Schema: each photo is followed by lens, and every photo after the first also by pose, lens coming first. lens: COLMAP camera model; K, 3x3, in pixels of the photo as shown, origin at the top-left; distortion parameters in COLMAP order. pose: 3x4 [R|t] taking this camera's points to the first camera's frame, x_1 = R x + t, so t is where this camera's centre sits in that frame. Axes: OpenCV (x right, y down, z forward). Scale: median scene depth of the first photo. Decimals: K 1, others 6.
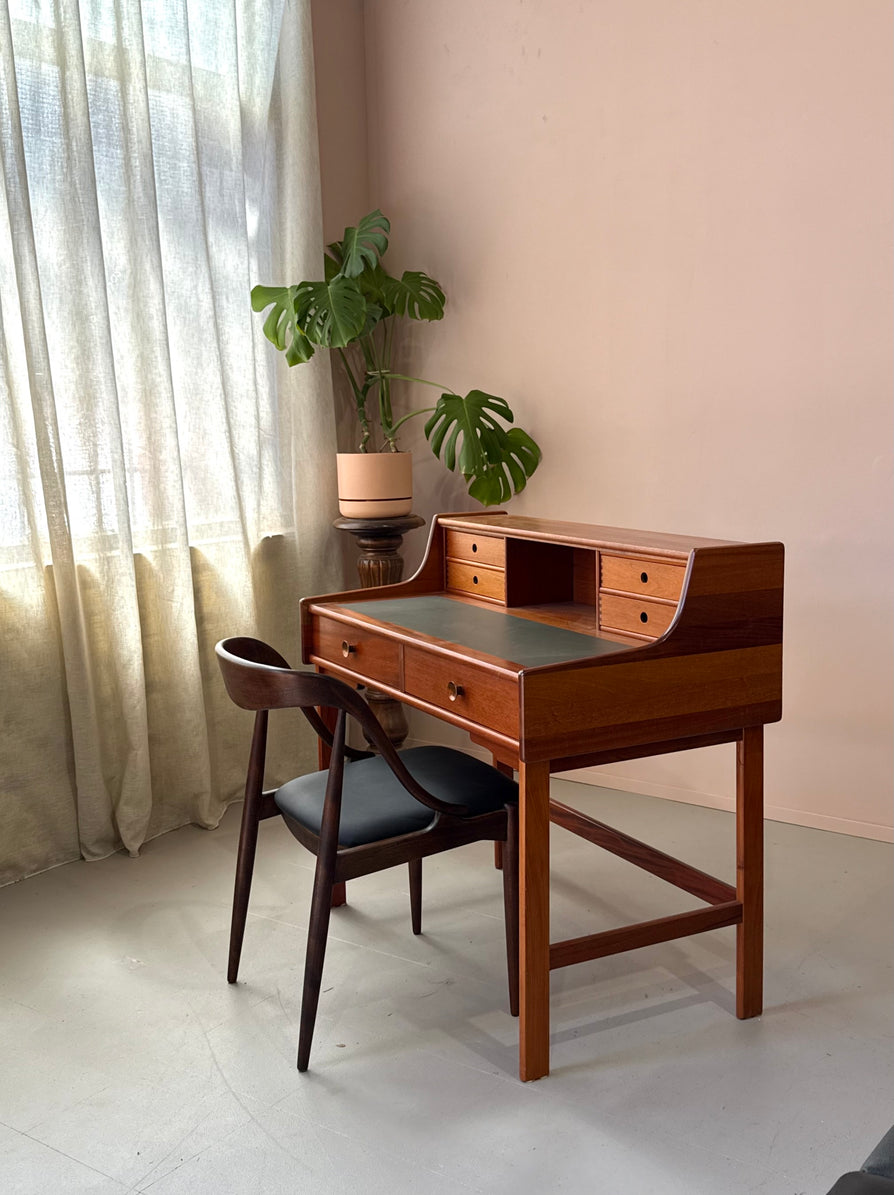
lens RADIAL K [[1253.2, 0, 449.6], [0, 1253.2, 579.6], [0, 0, 1]] dist [0.129334, -0.004733]
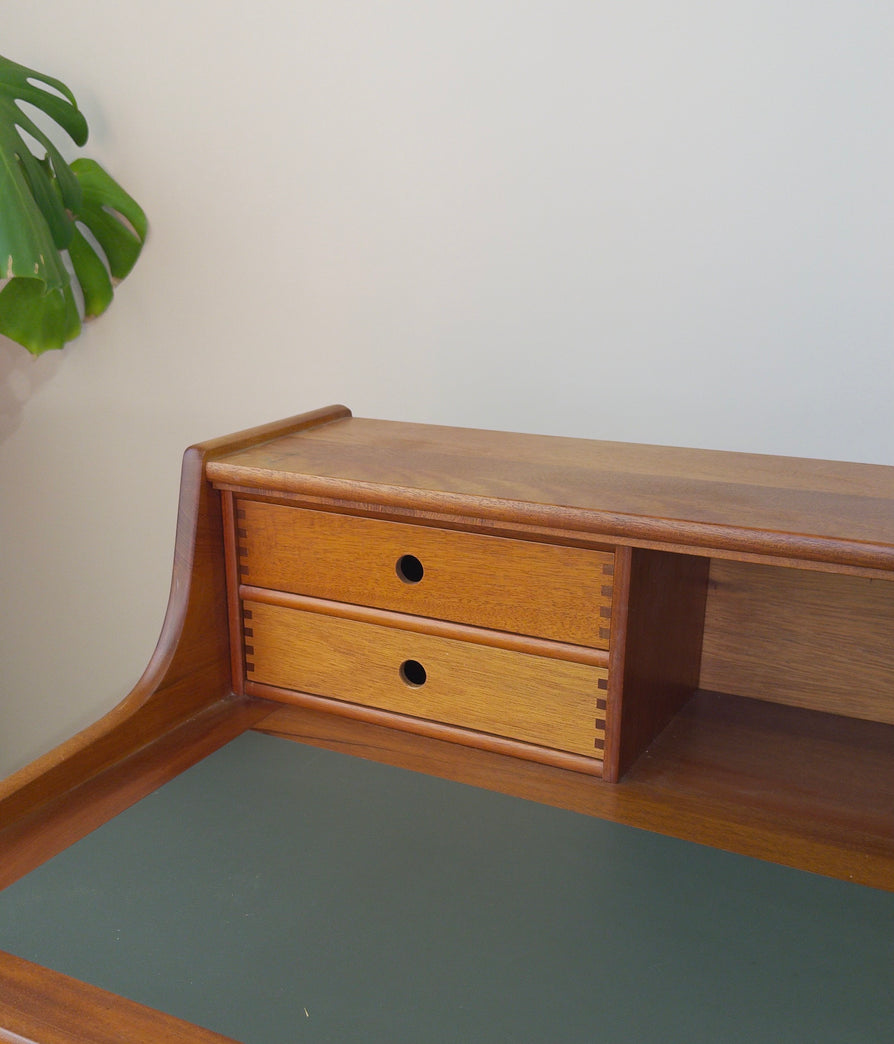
lens RADIAL K [[1175.7, 0, 442.3], [0, 1175.7, 626.3], [0, 0, 1]] dist [-0.001616, 0.004155]
pose [[0.815782, -0.185159, 0.547920, -0.097537], [0.056540, 0.968362, 0.243059, -0.061057], [-0.575589, -0.167303, 0.800441, 0.617975]]
